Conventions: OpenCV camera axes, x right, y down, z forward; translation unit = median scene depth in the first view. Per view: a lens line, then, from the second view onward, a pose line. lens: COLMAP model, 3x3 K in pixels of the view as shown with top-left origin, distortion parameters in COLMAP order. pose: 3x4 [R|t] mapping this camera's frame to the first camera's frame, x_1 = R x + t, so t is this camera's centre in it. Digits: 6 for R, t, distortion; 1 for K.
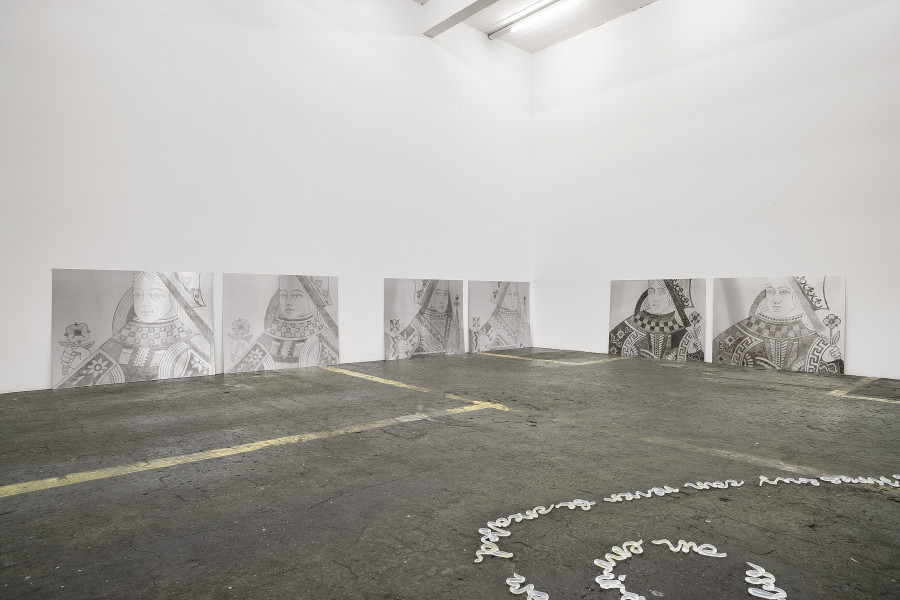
lens RADIAL K [[546.7, 0, 450.0], [0, 546.7, 300.0], [0, 0, 1]] dist [-0.009369, -0.002289]
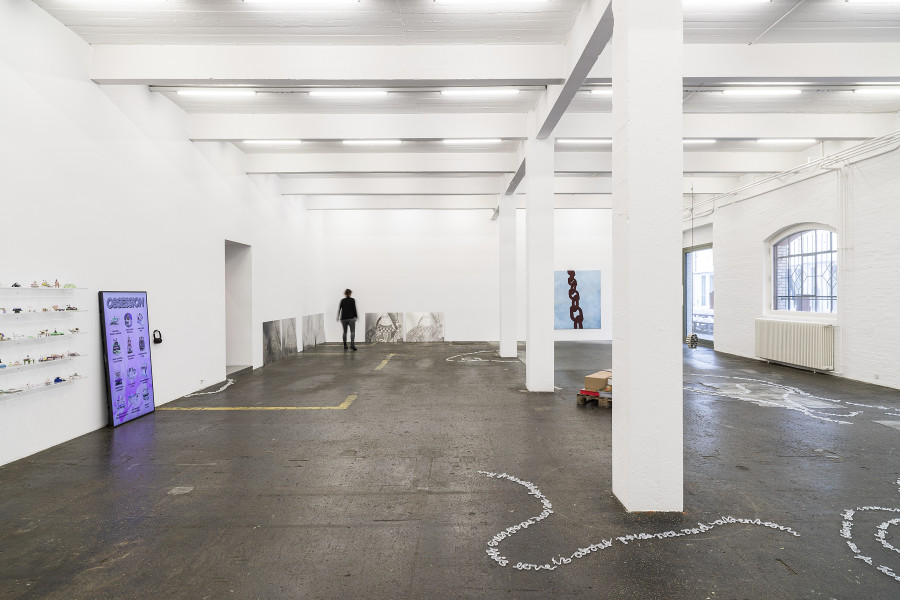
lens RADIAL K [[526.3, 0, 431.9], [0, 526.3, 301.0], [0, 0, 1]] dist [-0.002915, -0.001131]
pose [[0.679666, -0.015448, 0.733359, -1.438707], [0.011737, 0.999879, 0.010184, -0.124959], [-0.733428, 0.001686, 0.679765, -0.982579]]
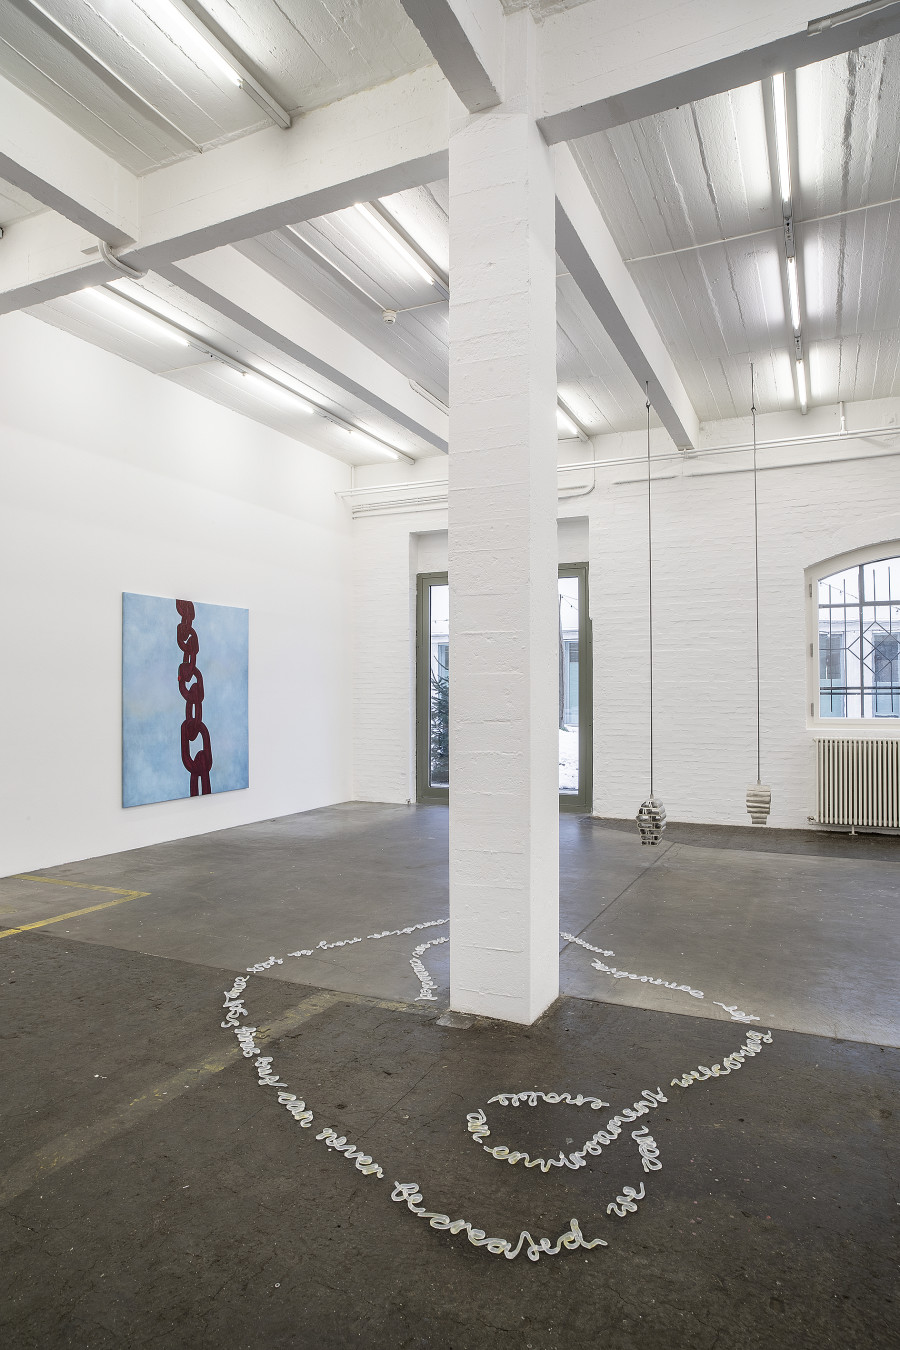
lens RADIAL K [[809.9, 0, 450.0], [0, 809.9, 675.0], [0, 0, 1]] dist [-0.000283, -0.000171]
pose [[-0.392220, 0.019253, 0.919670, -0.268204], [0.003022, 0.999803, -0.019642, -0.107376], [-0.919866, -0.004925, -0.392201, 0.427544]]
